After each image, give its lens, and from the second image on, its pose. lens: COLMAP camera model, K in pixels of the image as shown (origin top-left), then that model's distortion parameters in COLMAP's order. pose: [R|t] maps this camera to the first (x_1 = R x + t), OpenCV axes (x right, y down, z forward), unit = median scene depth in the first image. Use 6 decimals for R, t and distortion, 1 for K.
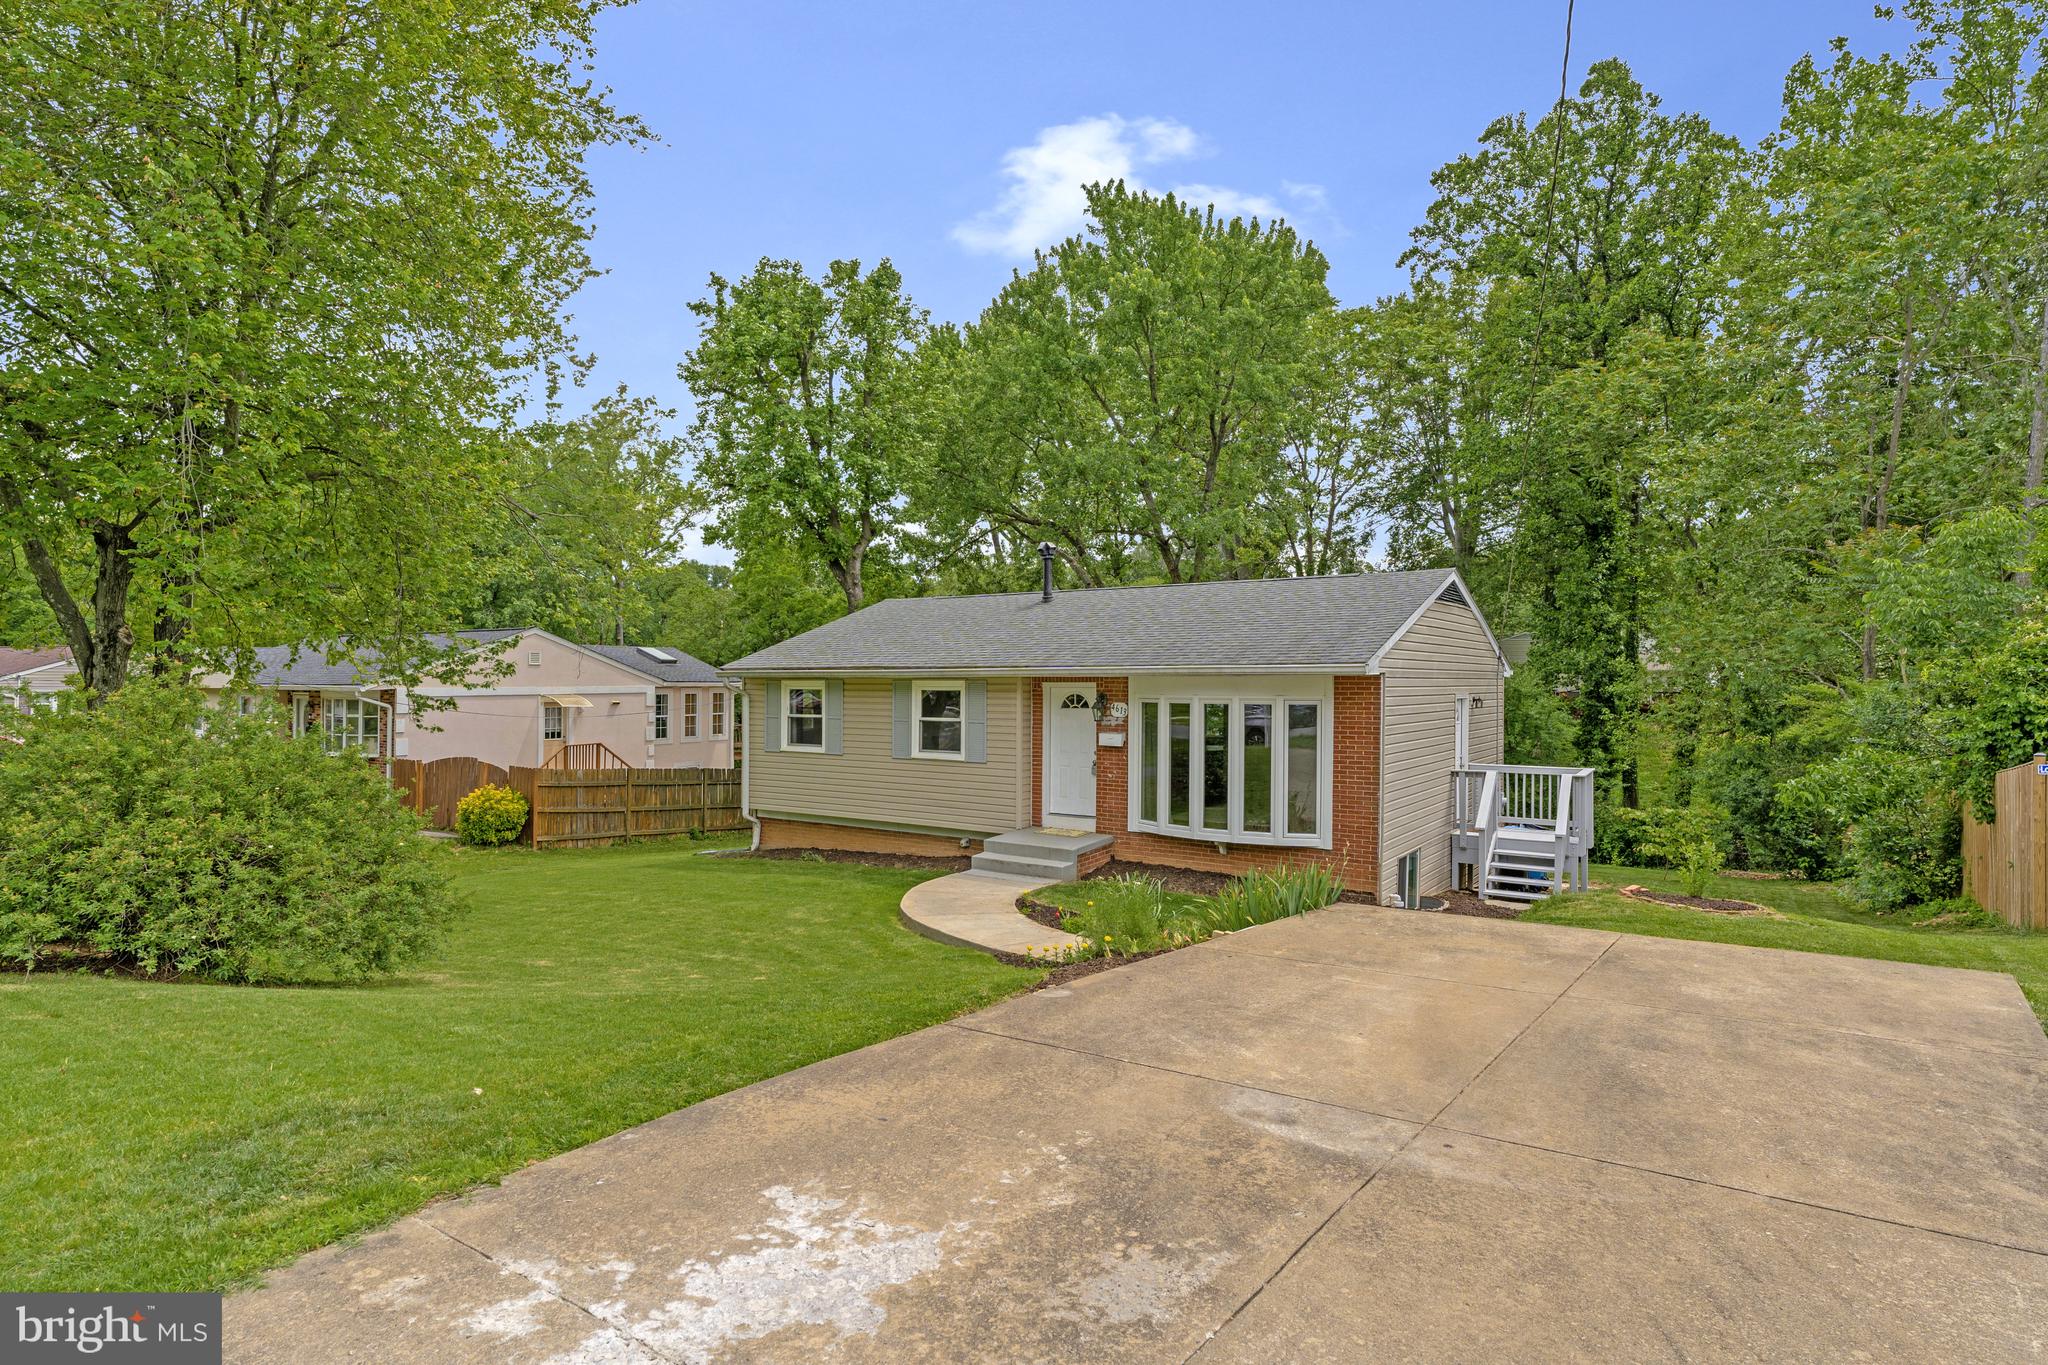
lens RADIAL K [[1072.1, 0, 1021.3], [0, 1072.1, 696.9], [0, 0, 1]] dist [-0.002511, 0.001623]
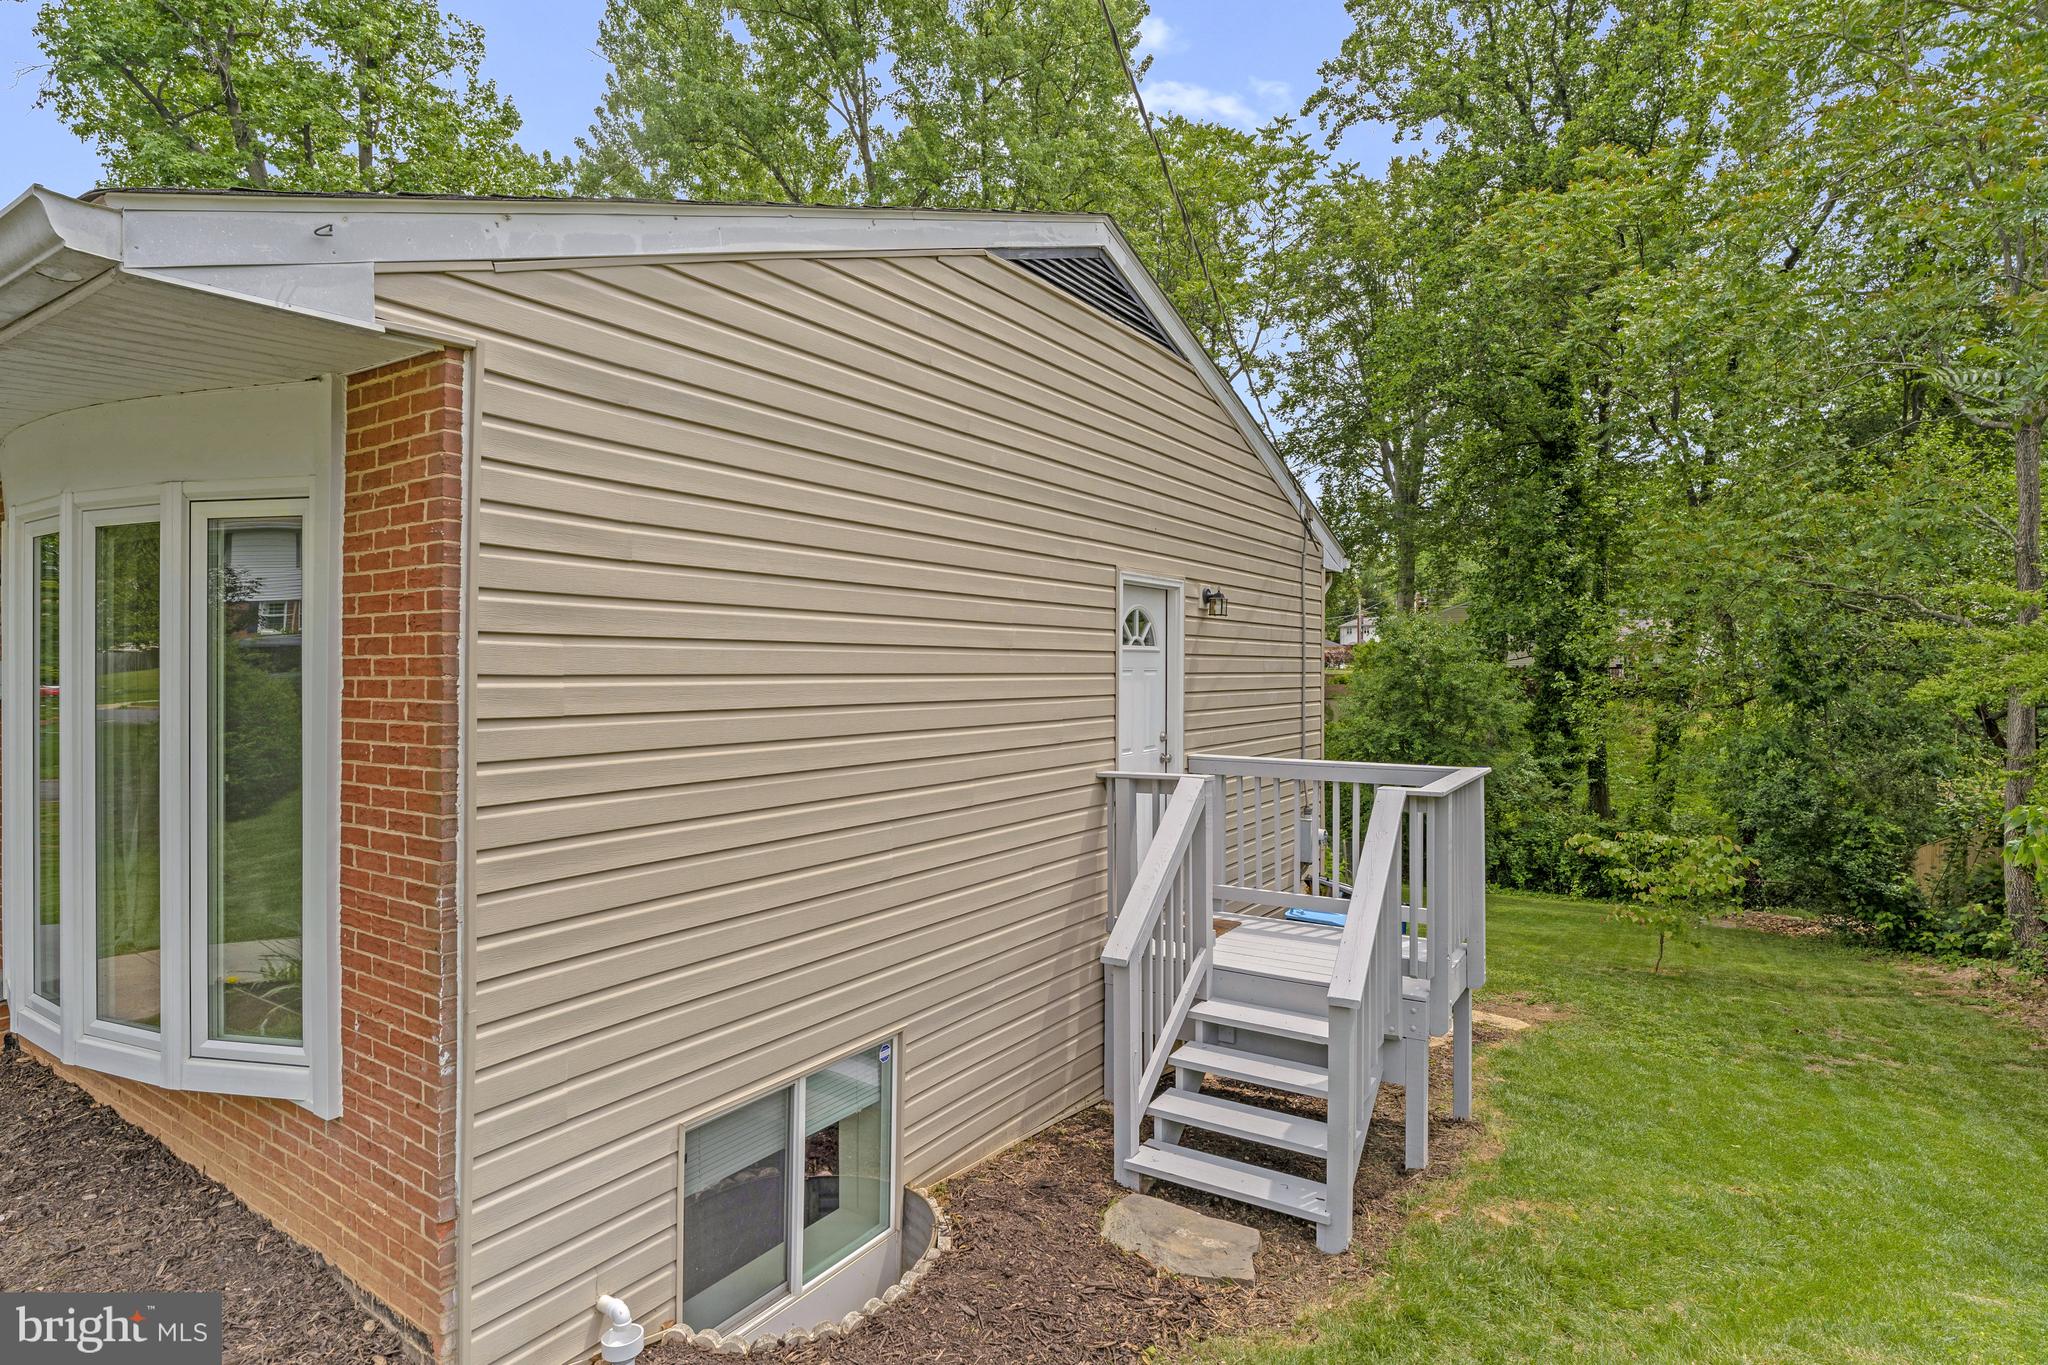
lens RADIAL K [[1079.0, 0, 1045.1], [0, 1079.0, 675.0], [0, 0, 1]] dist [0.006884, 0.000850]
pose [[0.999121, 0.000157, 0.041930, 0.323694], [0.000272, 0.999948, -0.010229, 0.034500], [-0.041929, 0.010231, 0.999068, 0.559486]]
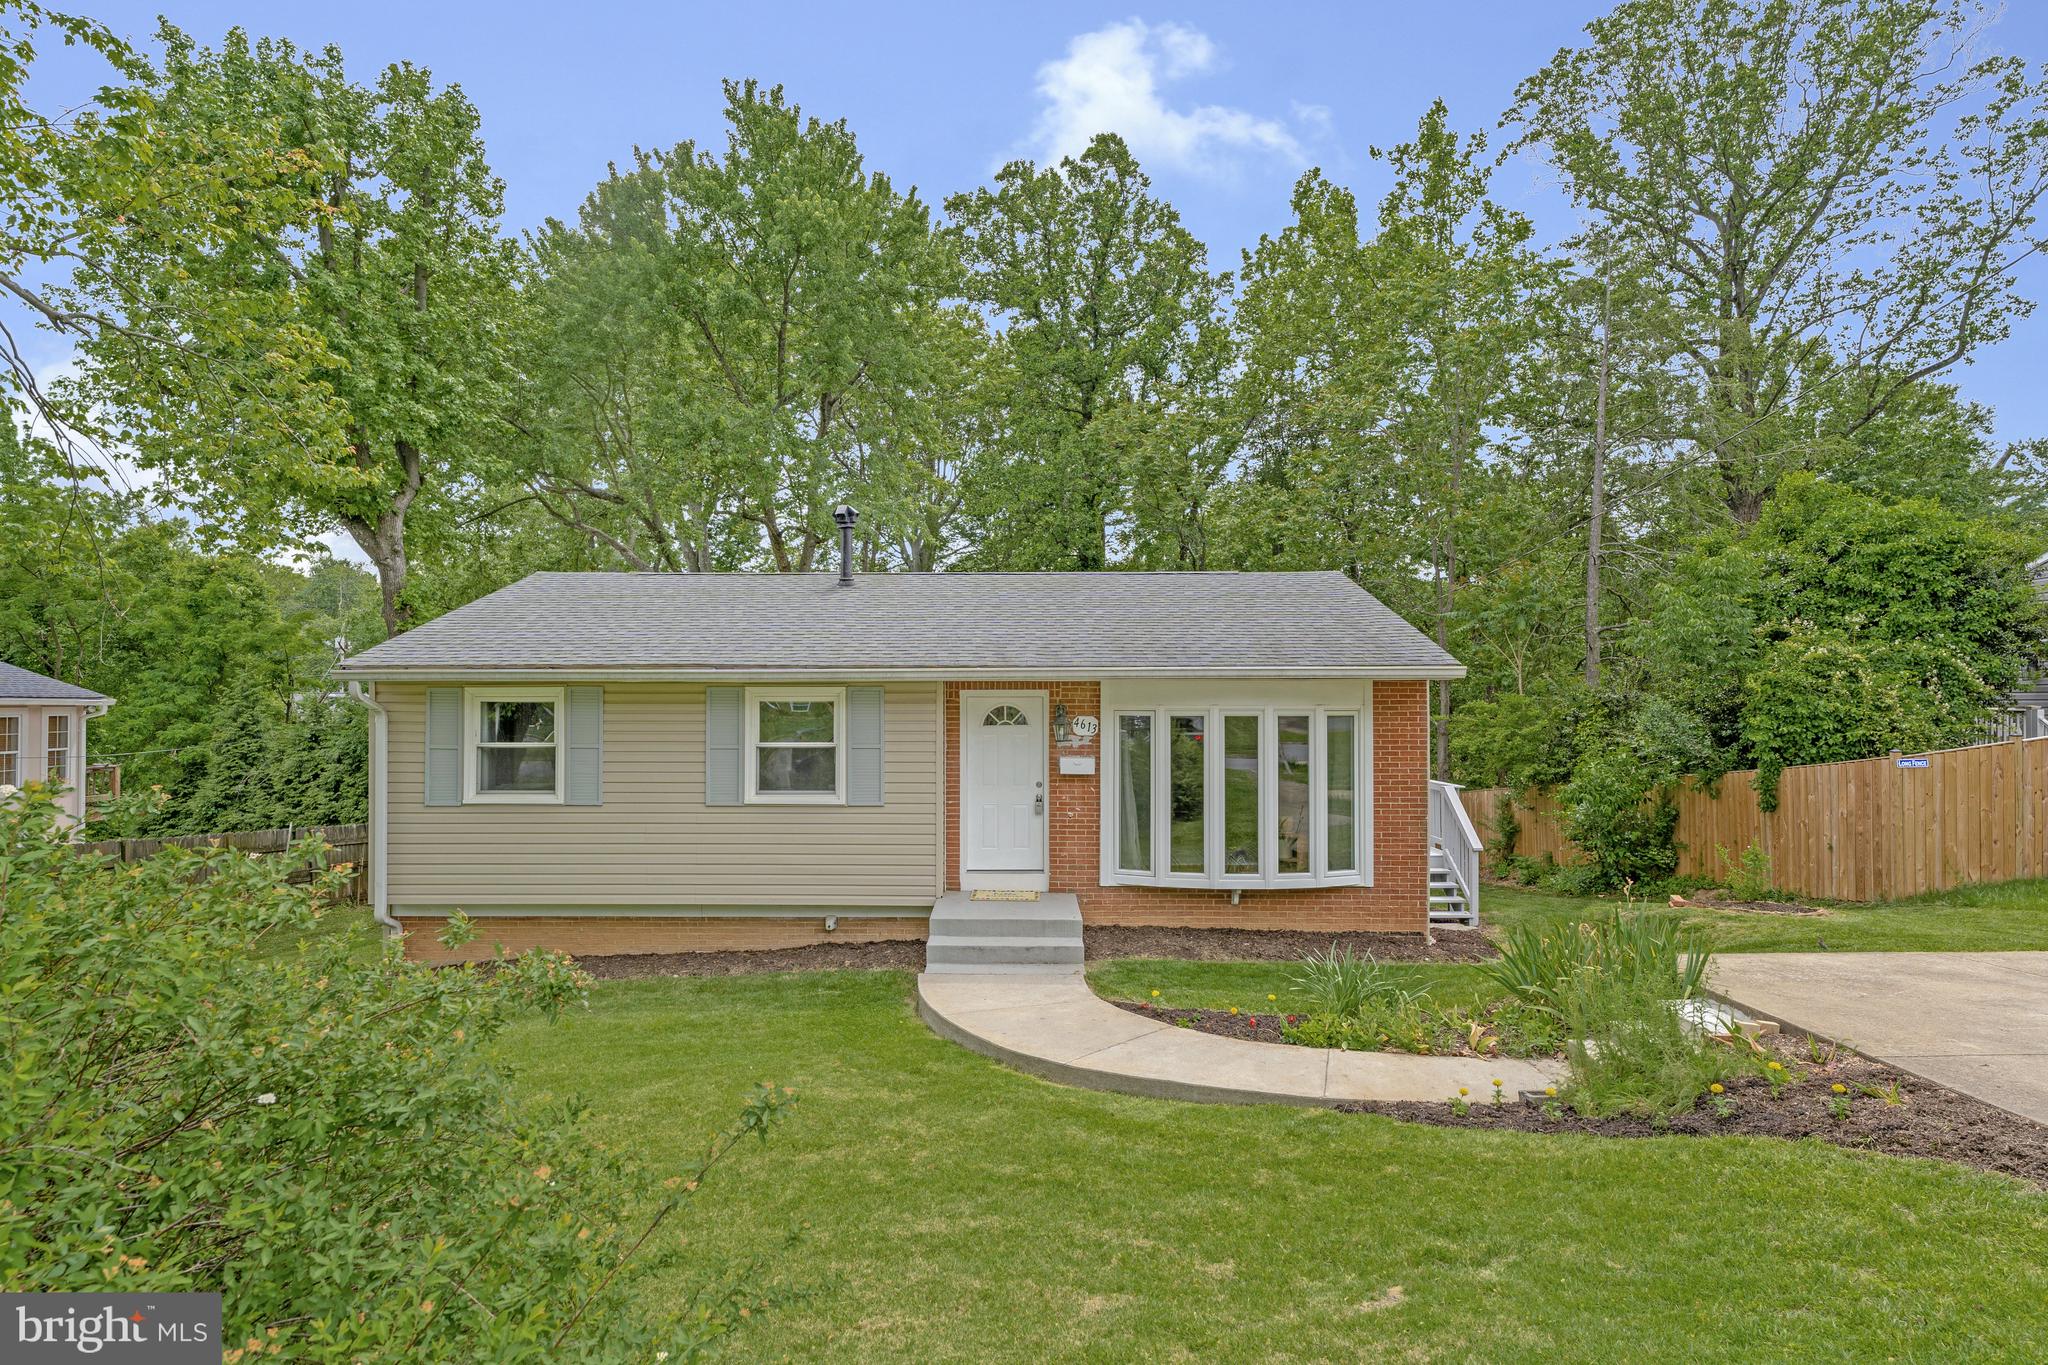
lens RADIAL K [[1072.1, 0, 1021.3], [0, 1072.1, 696.9], [0, 0, 1]] dist [-0.002511, 0.001623]
pose [[0.832544, 0.003013, 0.553951, -0.306090], [0.008943, 0.999782, -0.018880, 0.004544], [-0.553887, 0.020672, 0.832335, 0.331154]]
